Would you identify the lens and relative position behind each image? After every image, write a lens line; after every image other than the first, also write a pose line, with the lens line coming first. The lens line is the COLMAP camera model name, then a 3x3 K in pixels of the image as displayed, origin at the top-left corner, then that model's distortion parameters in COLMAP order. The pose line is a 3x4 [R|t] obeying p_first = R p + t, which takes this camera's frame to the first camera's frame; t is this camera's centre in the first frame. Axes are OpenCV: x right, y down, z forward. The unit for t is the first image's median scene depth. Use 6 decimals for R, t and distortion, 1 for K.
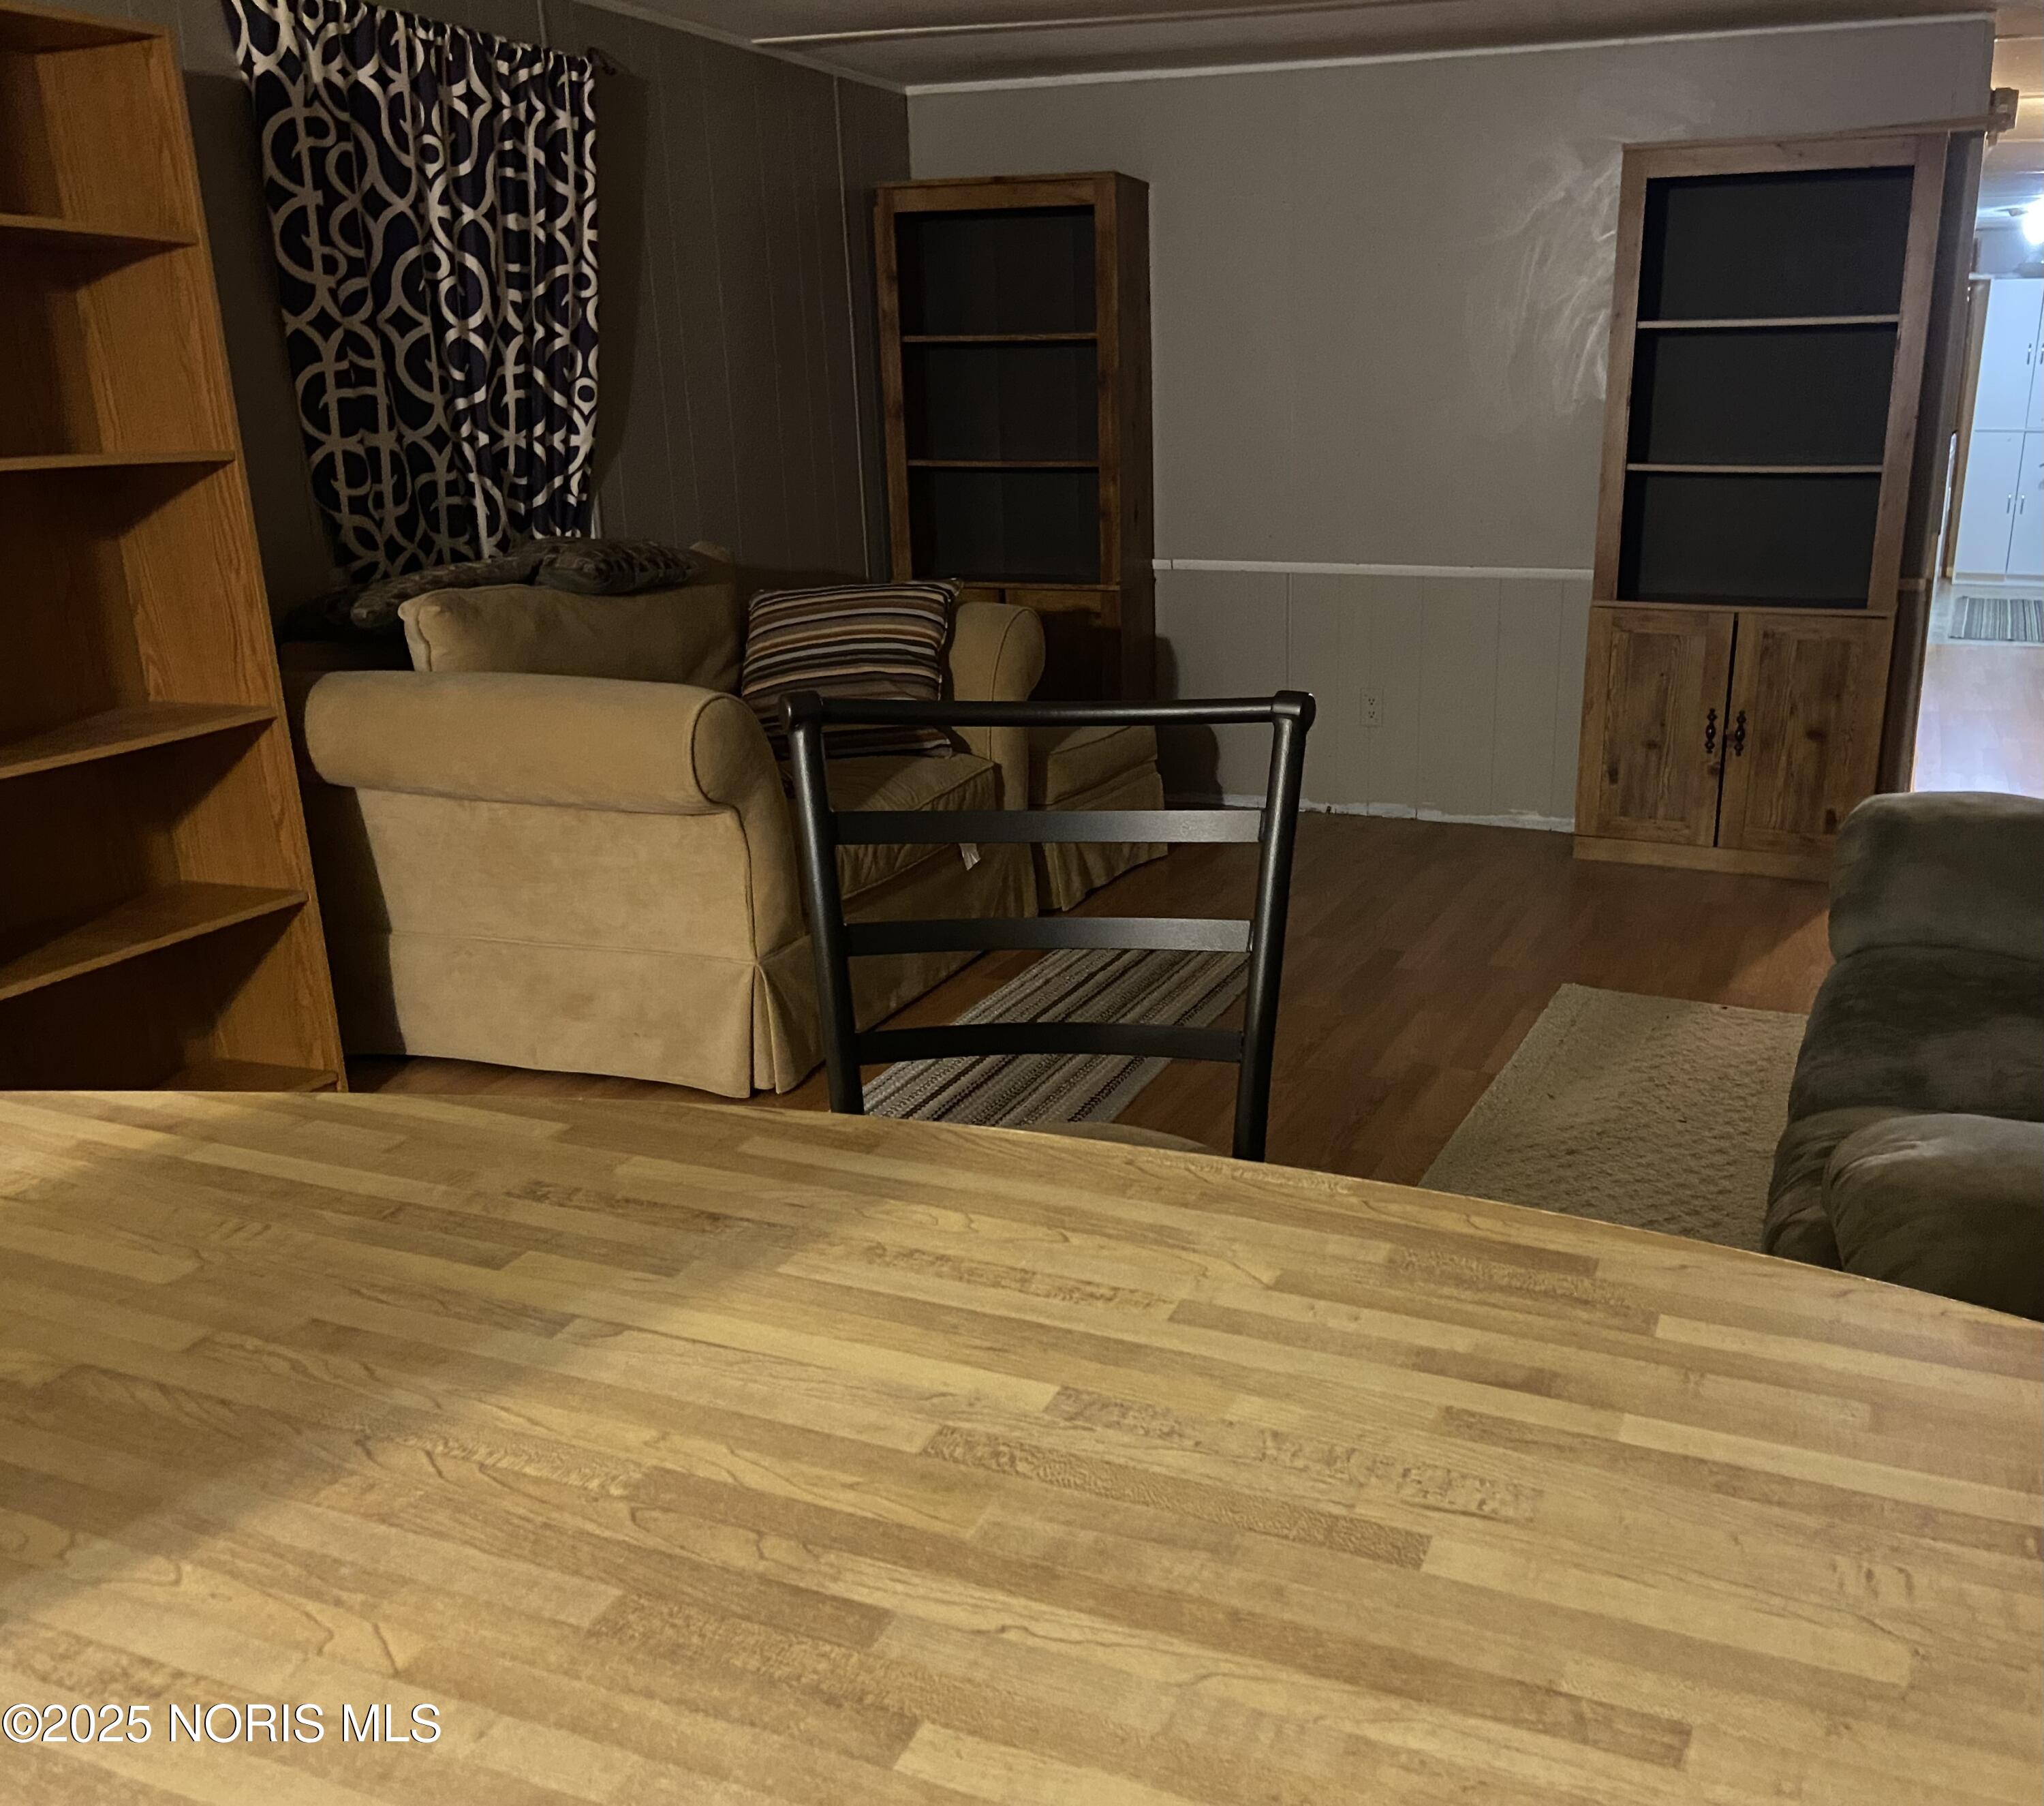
lens RADIAL K [[1770.6, 0, 1112.8], [0, 1770.6, 904.9], [0, 0, 1]] dist [0.080755, -0.090662]
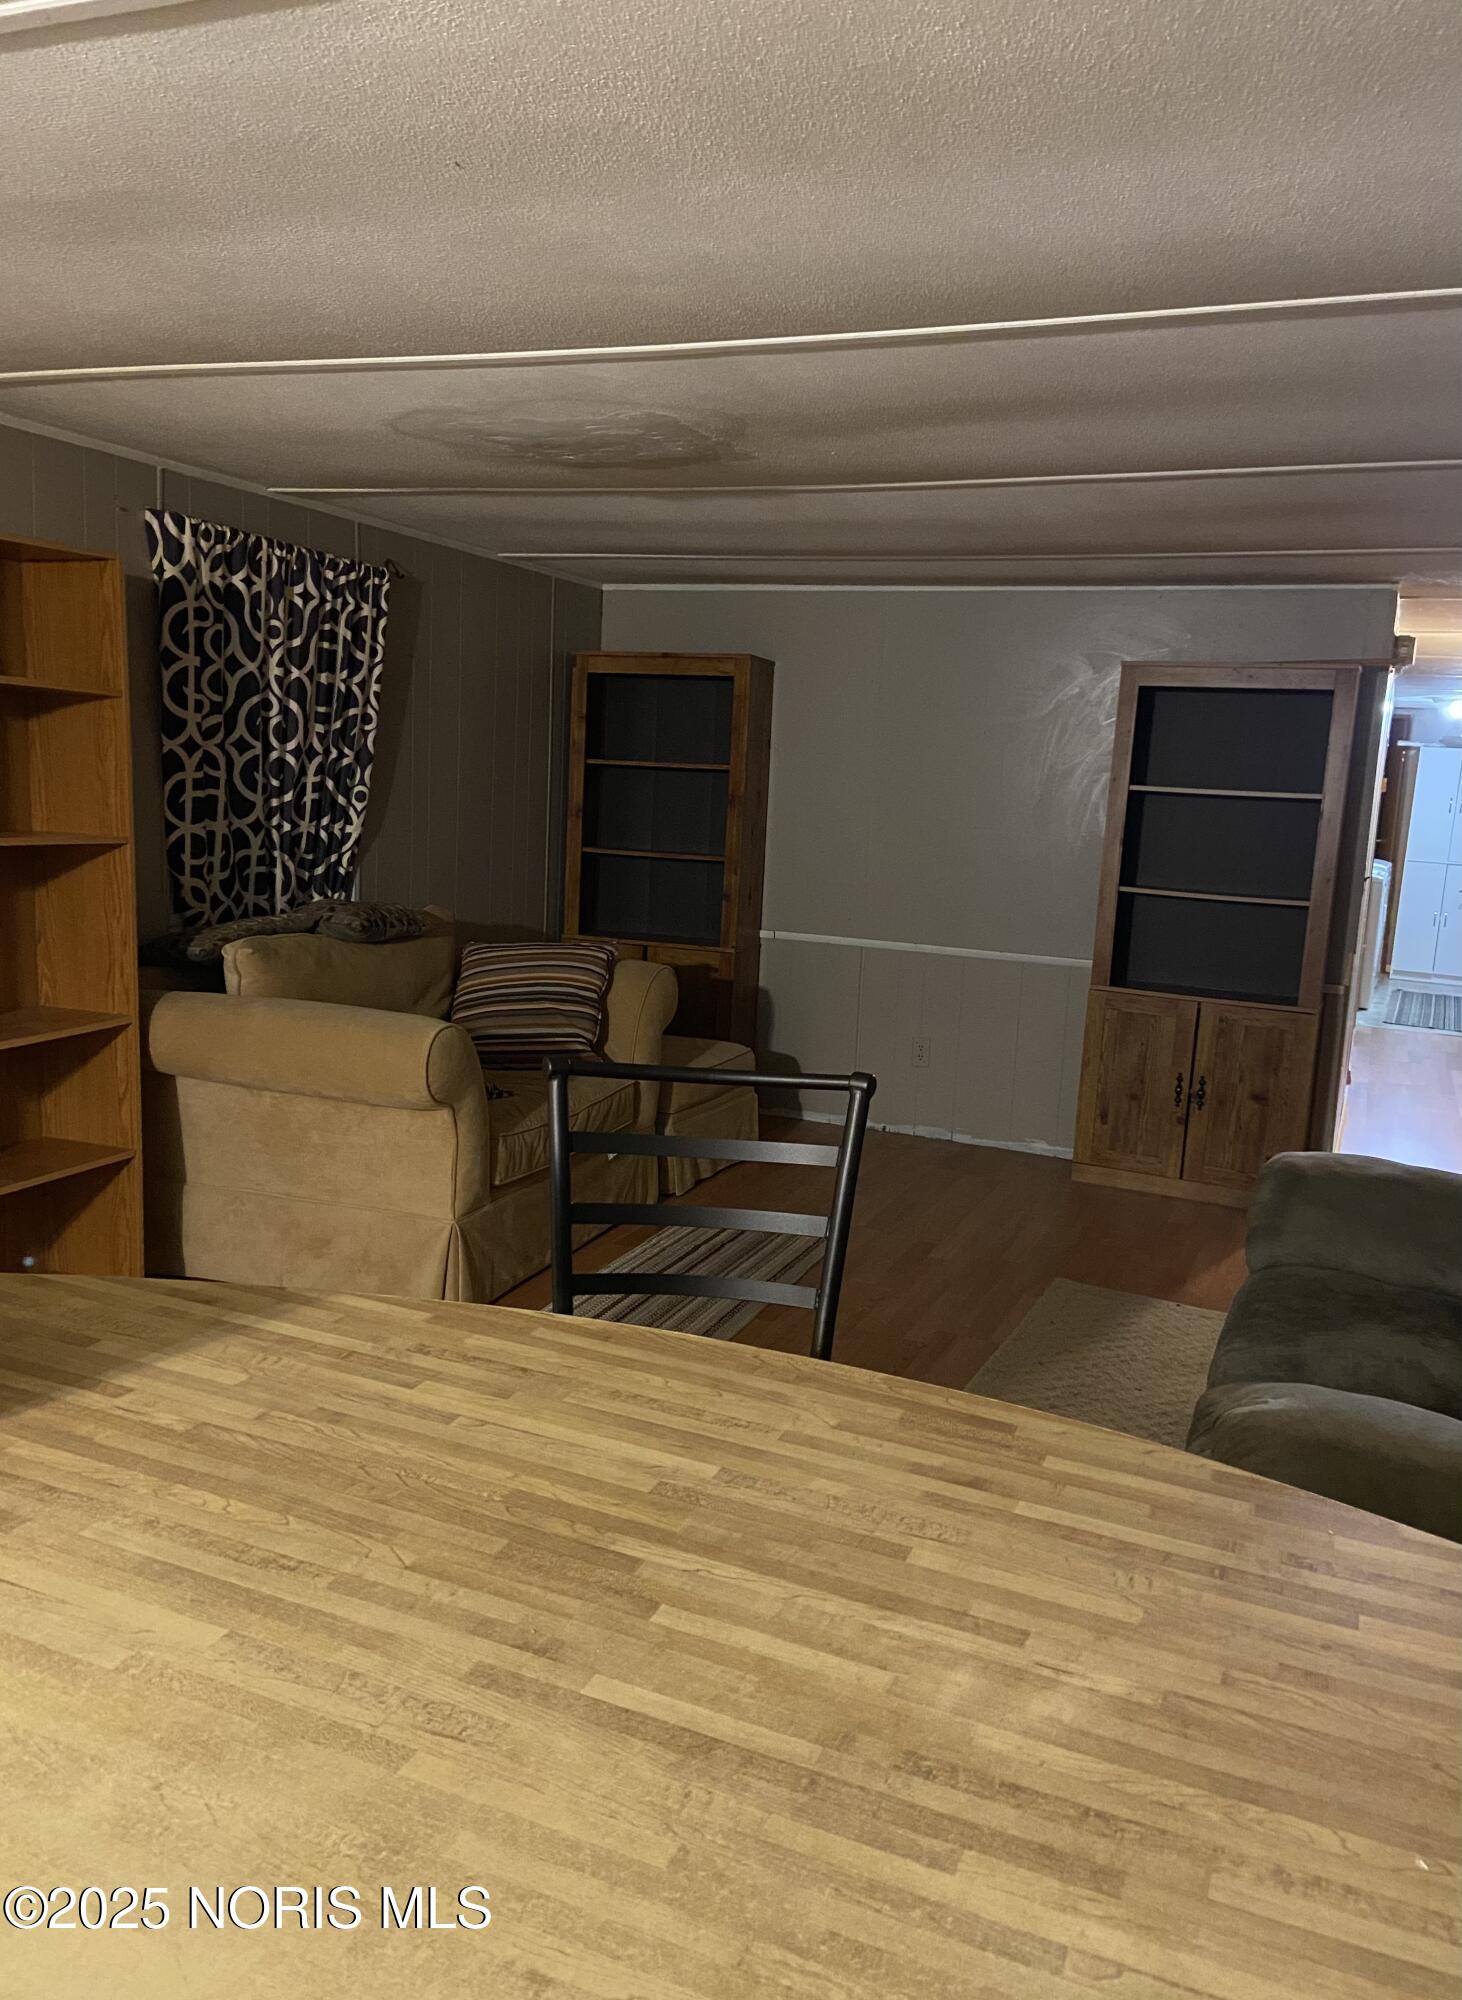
lens RADIAL K [[1480.2, 0, 731.0], [0, 1480.2, 1000.0], [0, 0, 1]] dist [0.070121, -0.000219]
pose [[0.997708, 0.066519, 0.012420, -0.017211], [-0.064401, 0.989748, -0.127478, -0.004029], [-0.020772, 0.126386, 0.991764, -0.149092]]
